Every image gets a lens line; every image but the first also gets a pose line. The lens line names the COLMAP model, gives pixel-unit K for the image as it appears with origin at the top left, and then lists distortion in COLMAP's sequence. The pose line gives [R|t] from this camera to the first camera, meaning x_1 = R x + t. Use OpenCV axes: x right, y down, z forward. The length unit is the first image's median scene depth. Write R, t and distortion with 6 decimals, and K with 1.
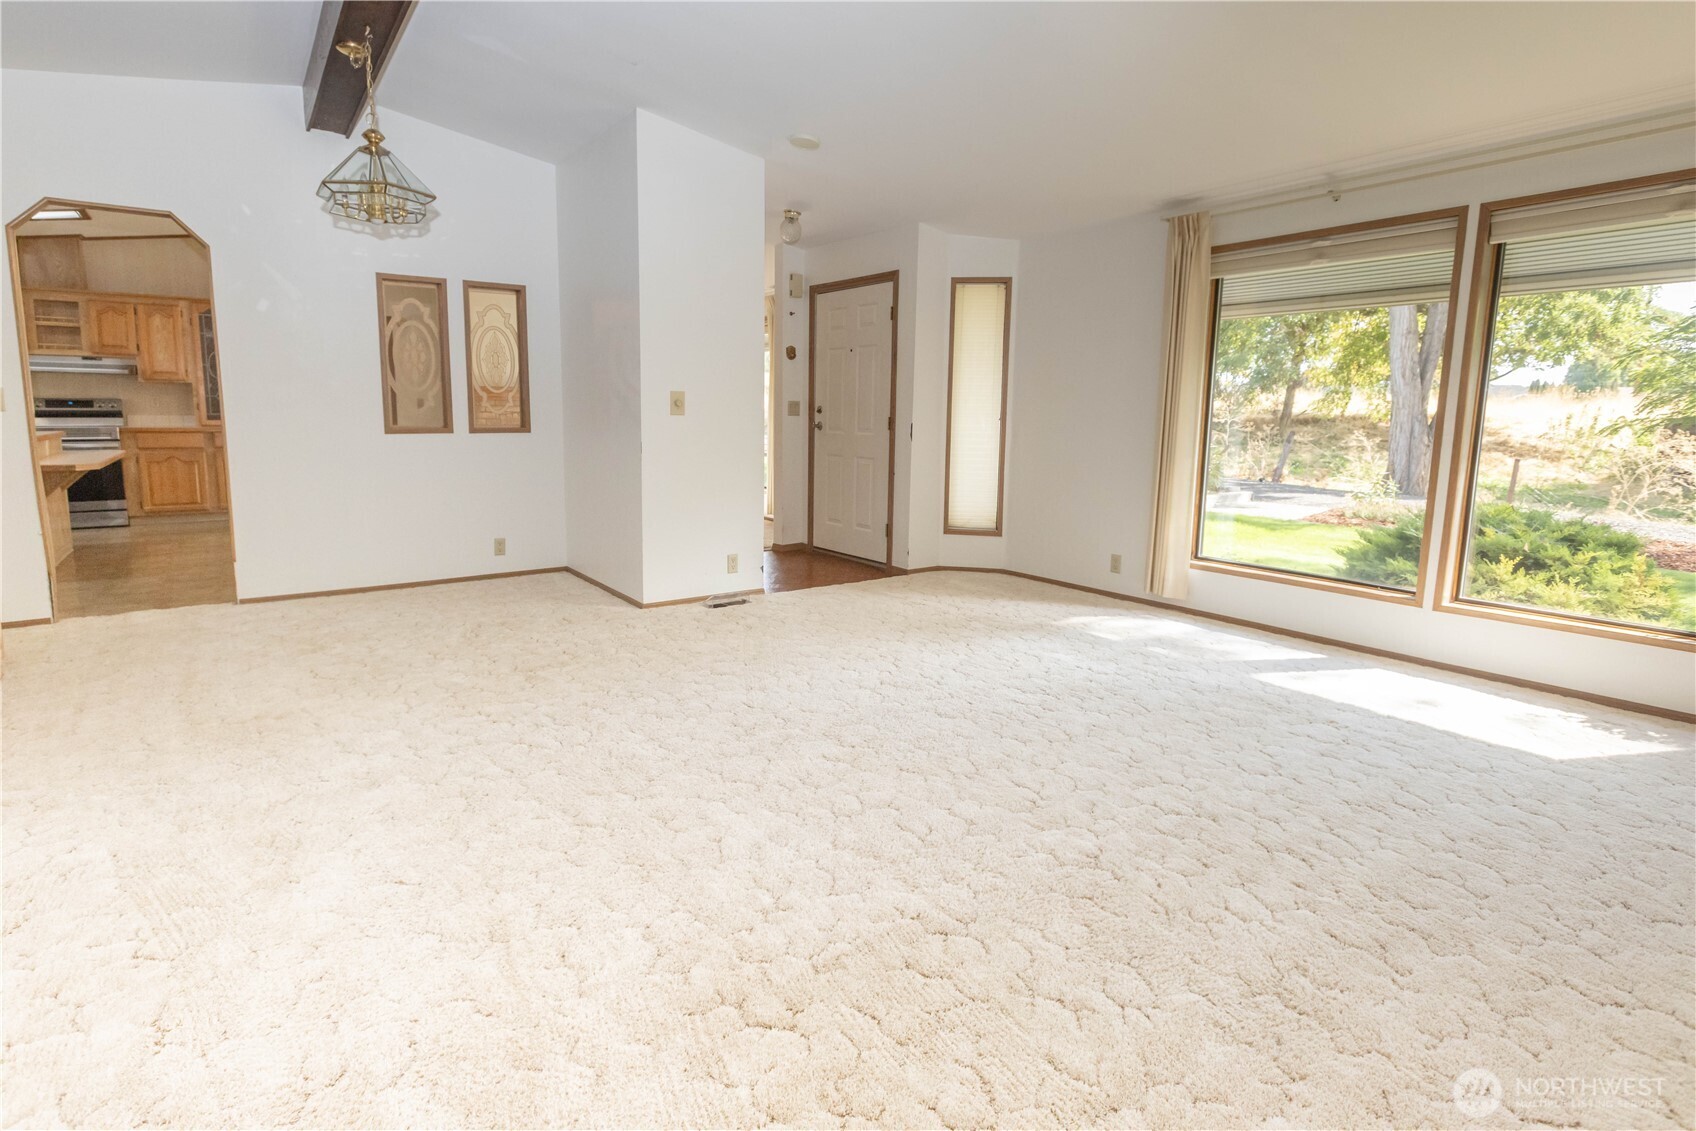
lens RADIAL K [[808.4, 0, 730.6], [0, 808.4, 493.1], [0, 0, 1]] dist [0.000778, 0.000735]
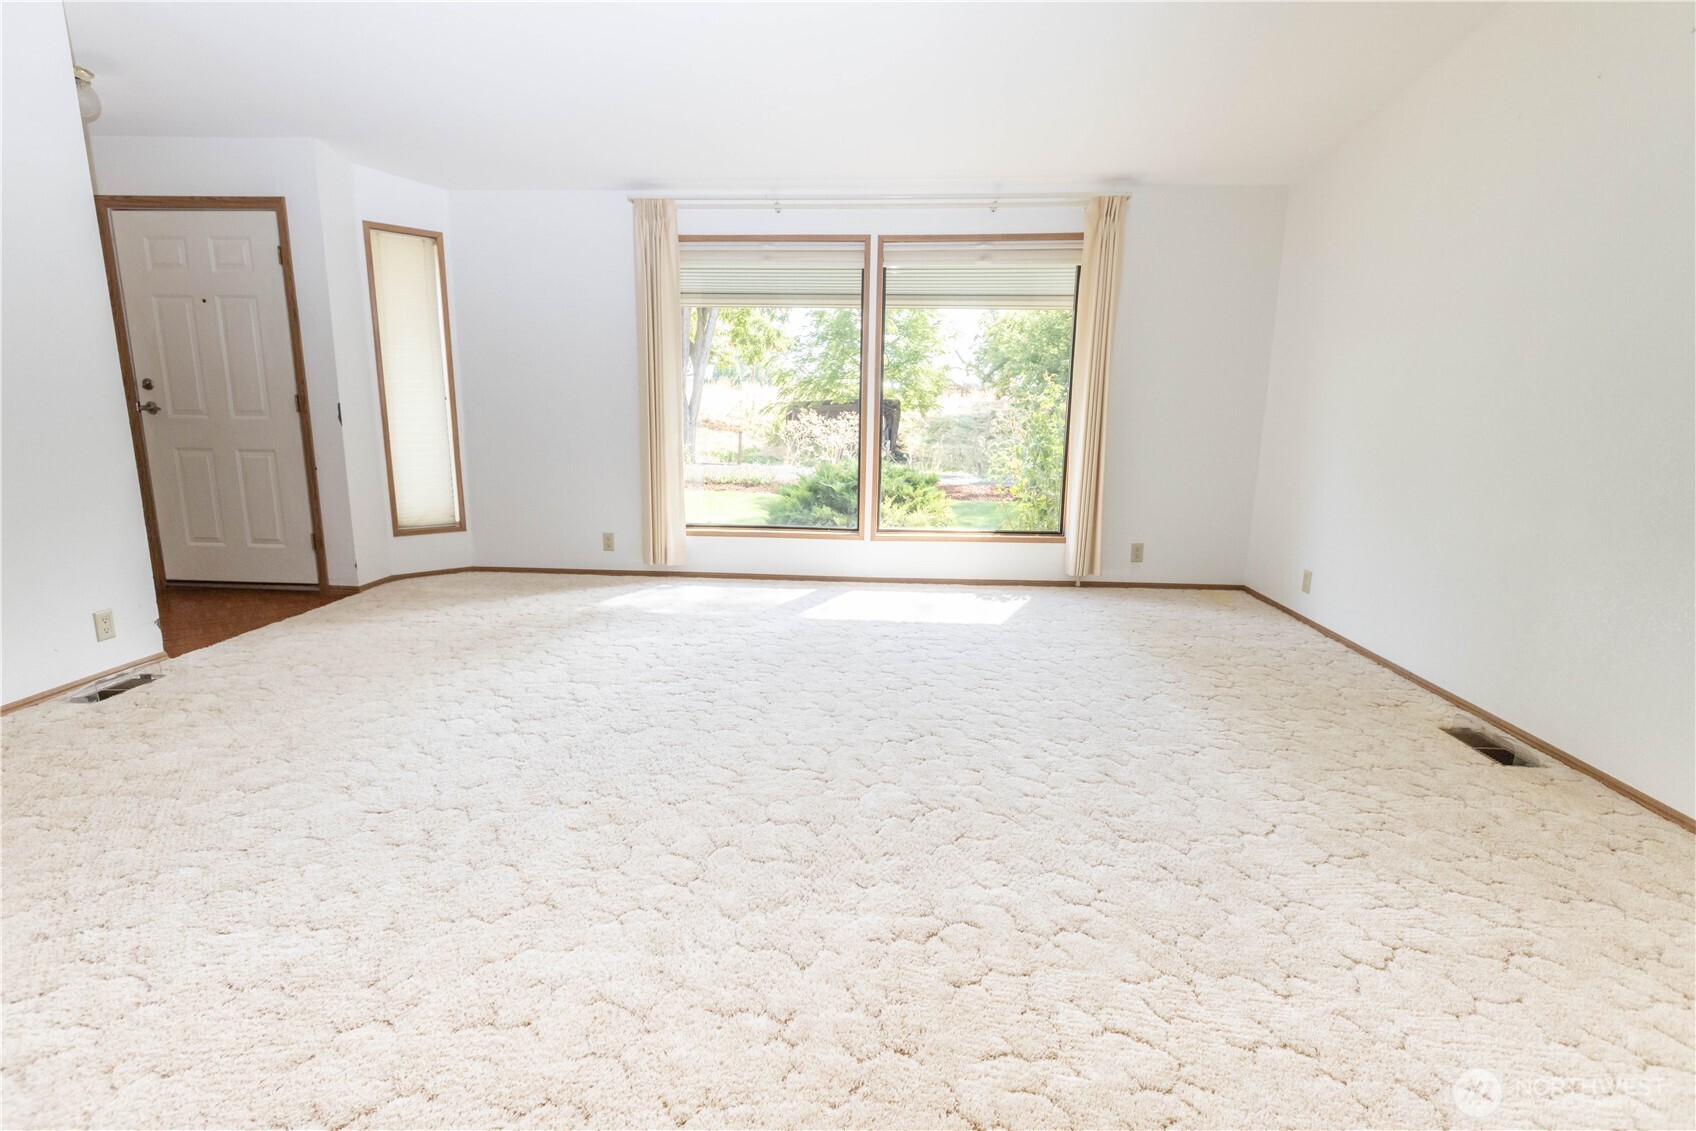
lens RADIAL K [[797.6, 0, 817.0], [0, 797.6, 548.3], [0, 0, 1]] dist [-0.000242, -0.000169]
pose [[0.589031, -0.143527, 0.795263, -0.206392], [0.072735, 0.989523, 0.124714, -0.013219], [-0.804831, -0.015617, 0.593299, 0.232685]]
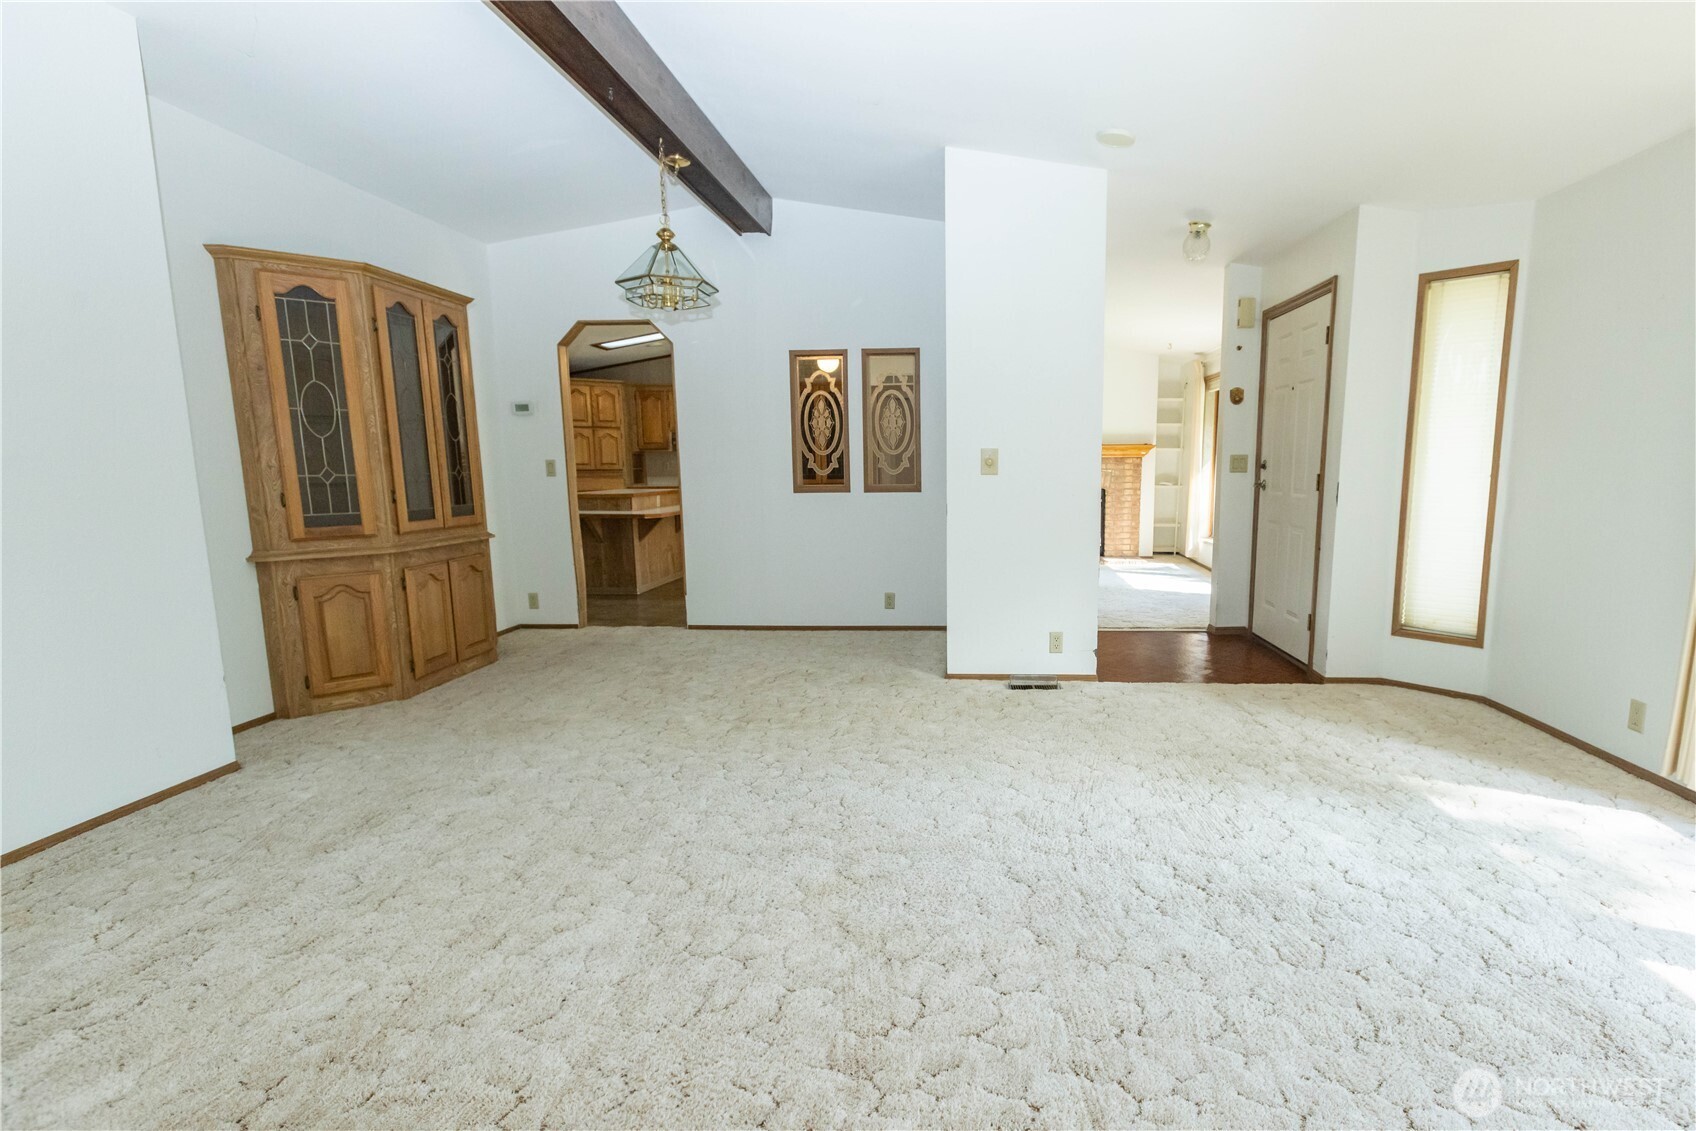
lens RADIAL K [[774.8, 0, 849.7], [0, 774.8, 555.9], [0, 0, 1]] dist [0.001926, -0.001027]
pose [[0.816150, 0.050565, -0.575623, 0.395650], [-0.044481, 0.998706, 0.024663, -0.023382], [0.576125, 0.005476, 0.817343, 0.236156]]
